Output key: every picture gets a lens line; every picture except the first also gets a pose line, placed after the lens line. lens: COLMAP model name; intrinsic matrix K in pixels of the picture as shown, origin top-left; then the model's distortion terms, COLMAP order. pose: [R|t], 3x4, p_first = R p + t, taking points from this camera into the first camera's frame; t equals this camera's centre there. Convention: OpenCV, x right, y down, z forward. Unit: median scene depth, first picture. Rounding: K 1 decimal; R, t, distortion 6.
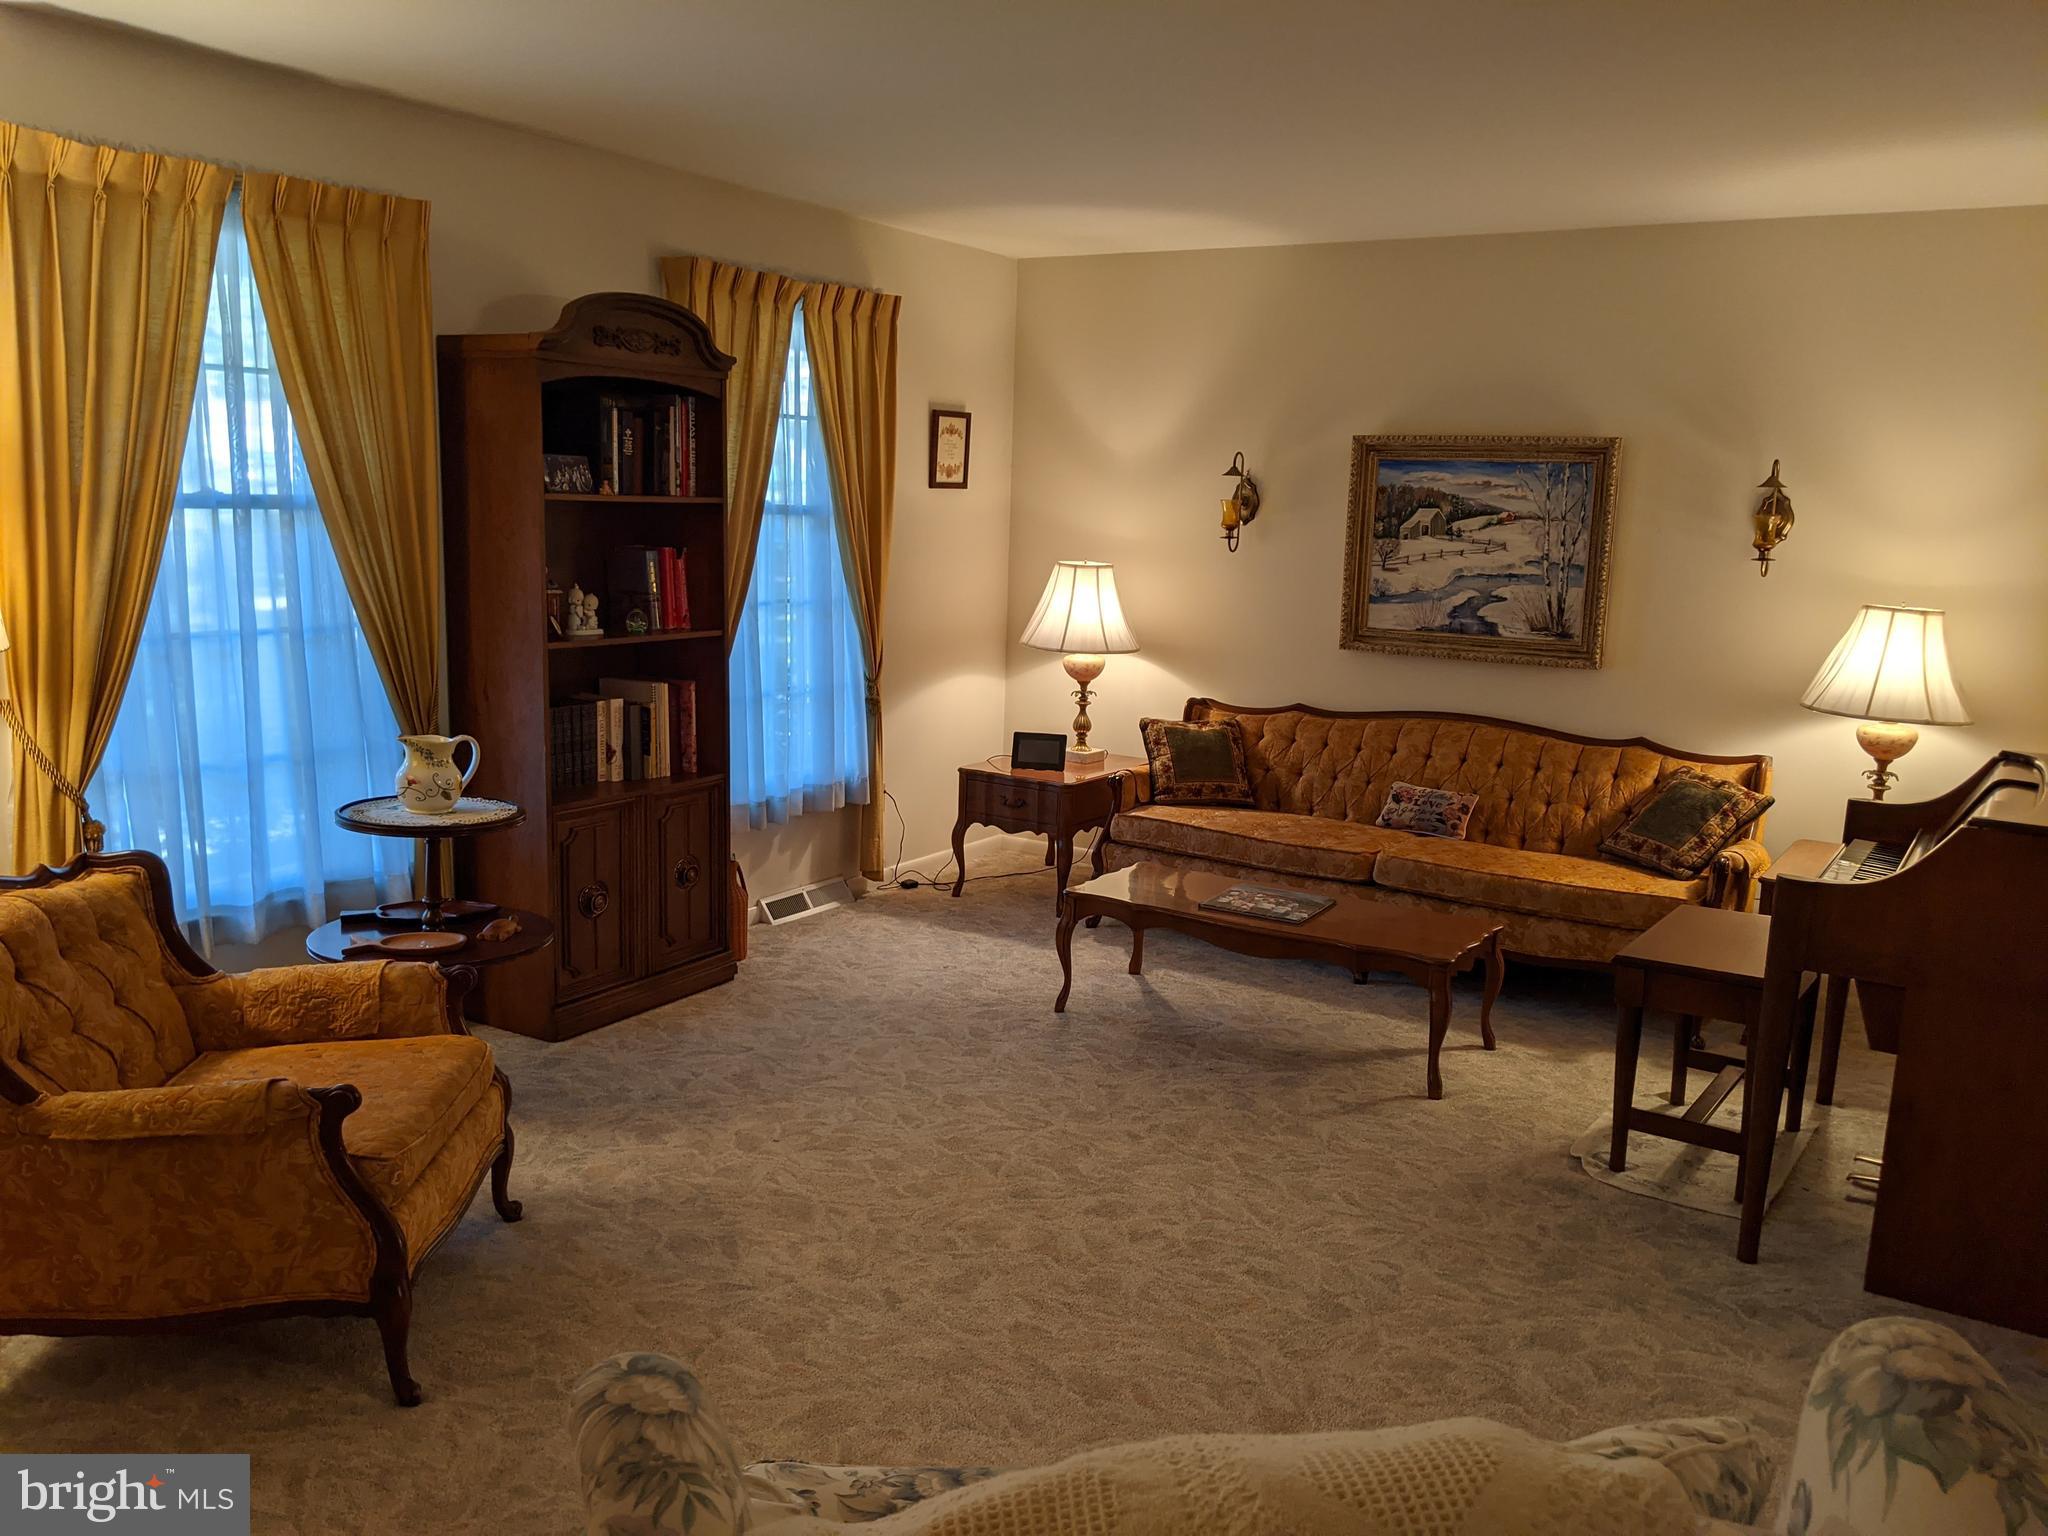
lens RADIAL K [[1628.8, 0, 1025.2], [0, 1628.8, 771.3], [0, 0, 1]] dist [0.074625, -0.134602]
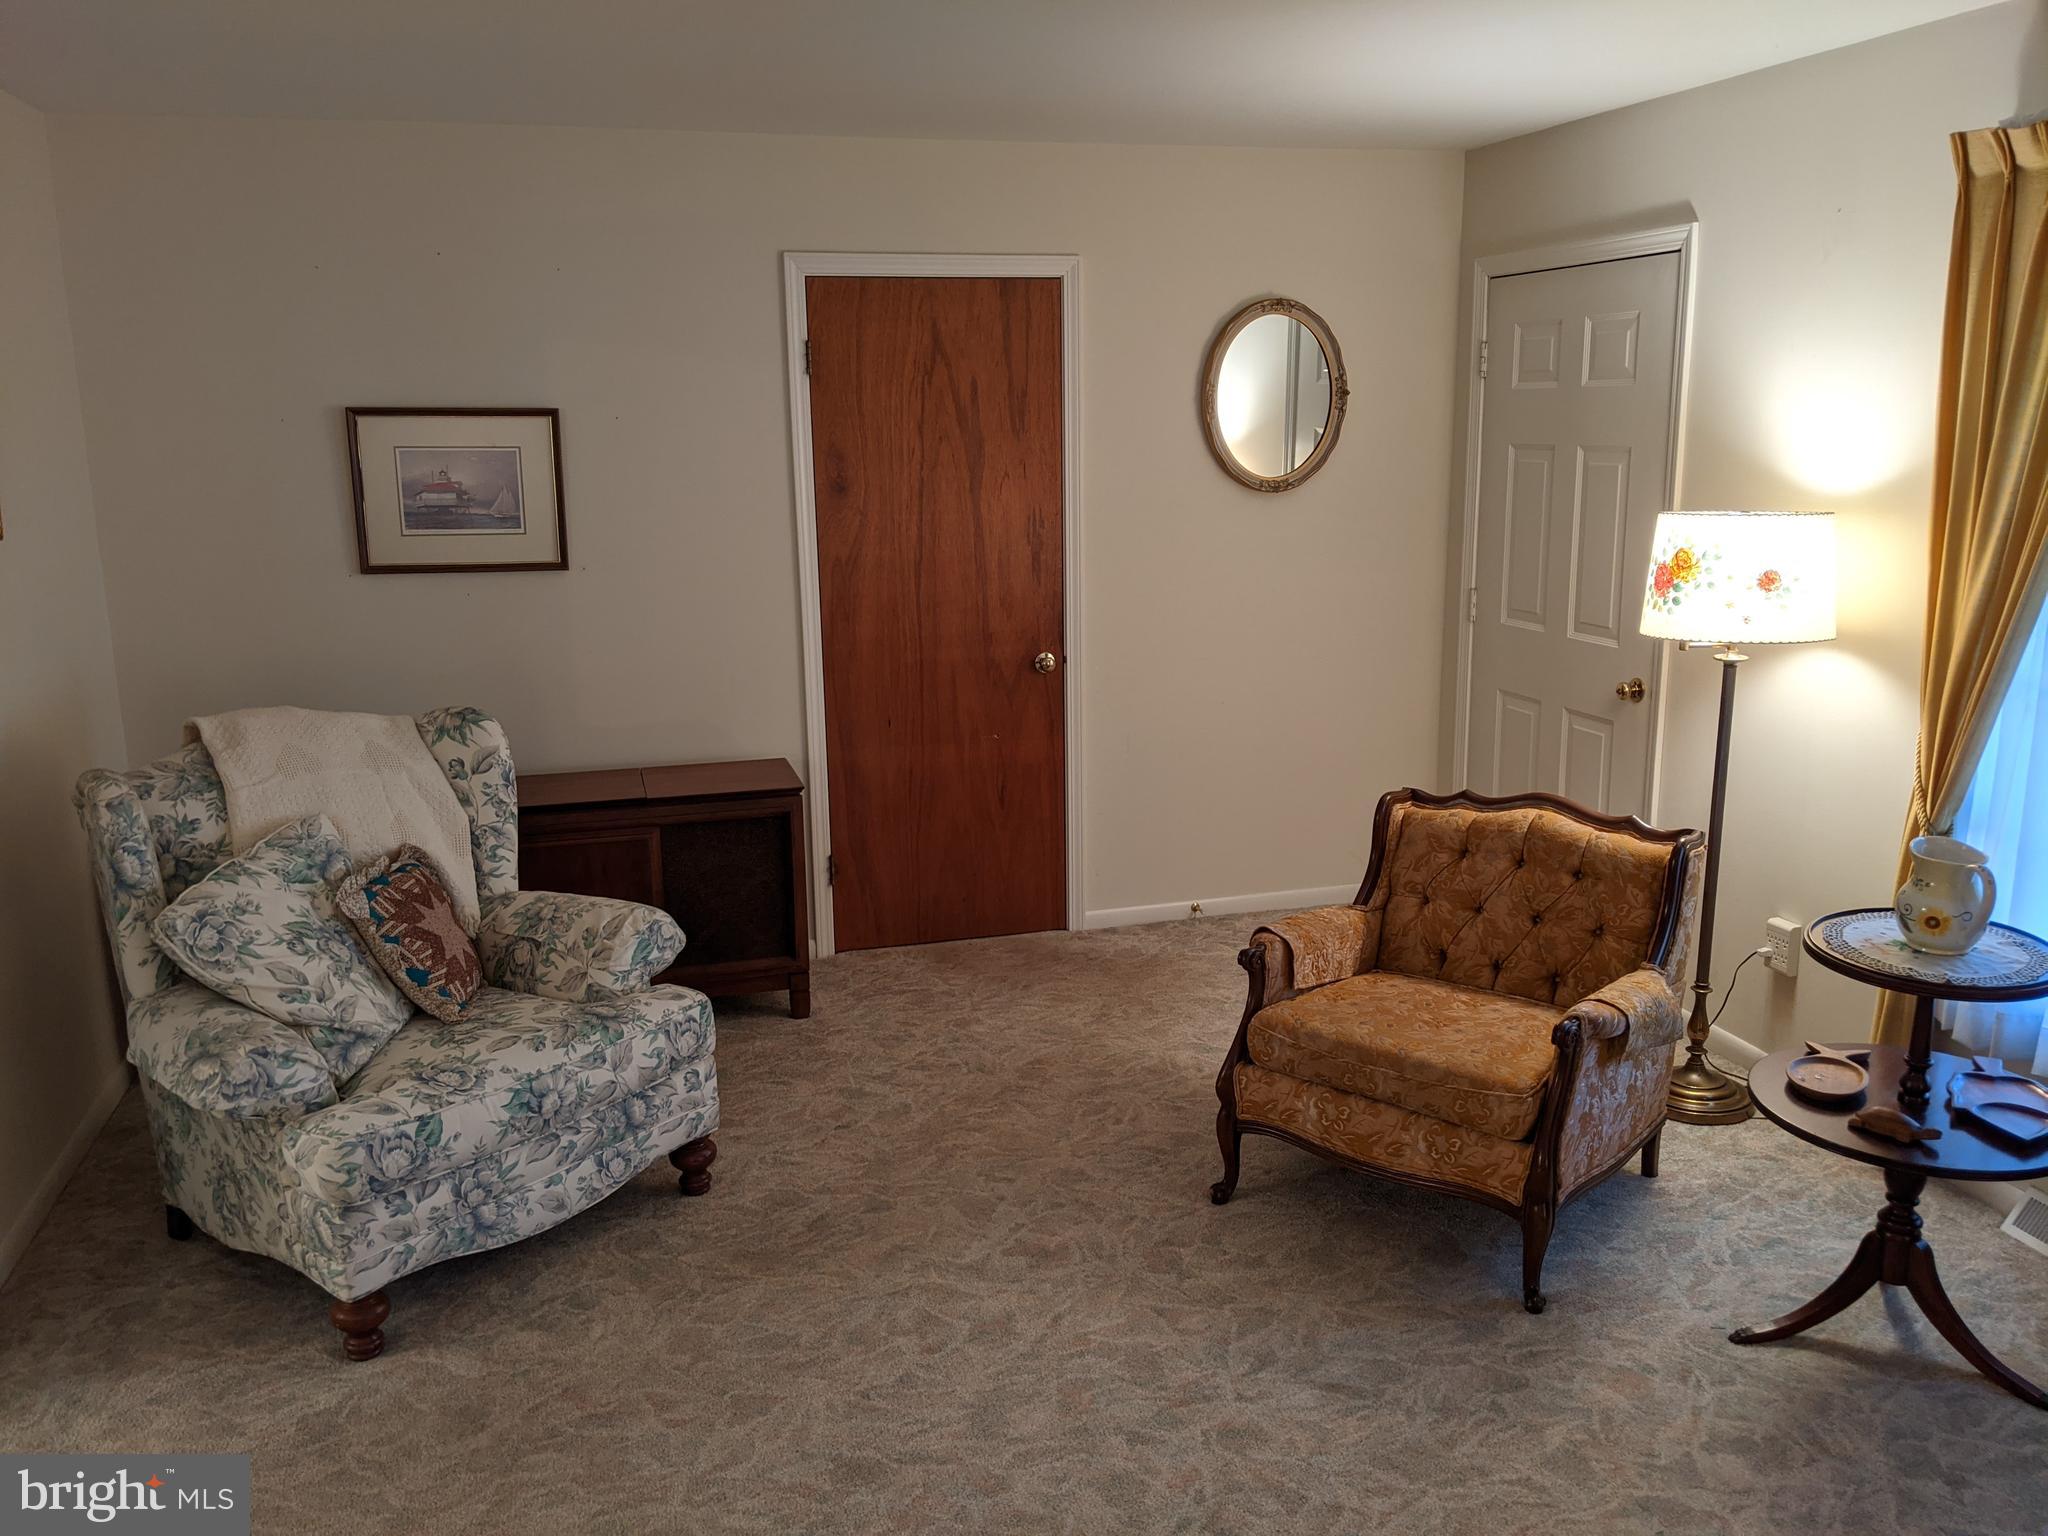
lens RADIAL K [[1628.8, 0, 1026.2], [0, 1628.8, 768.3], [0, 0, 1]] dist [0.074625, -0.134602]
pose [[-0.660864, 0.138603, -0.737596, 0.533580], [-0.137542, 0.943786, 0.300583, -0.260114], [0.737795, 0.300095, -0.604650, 1.319635]]
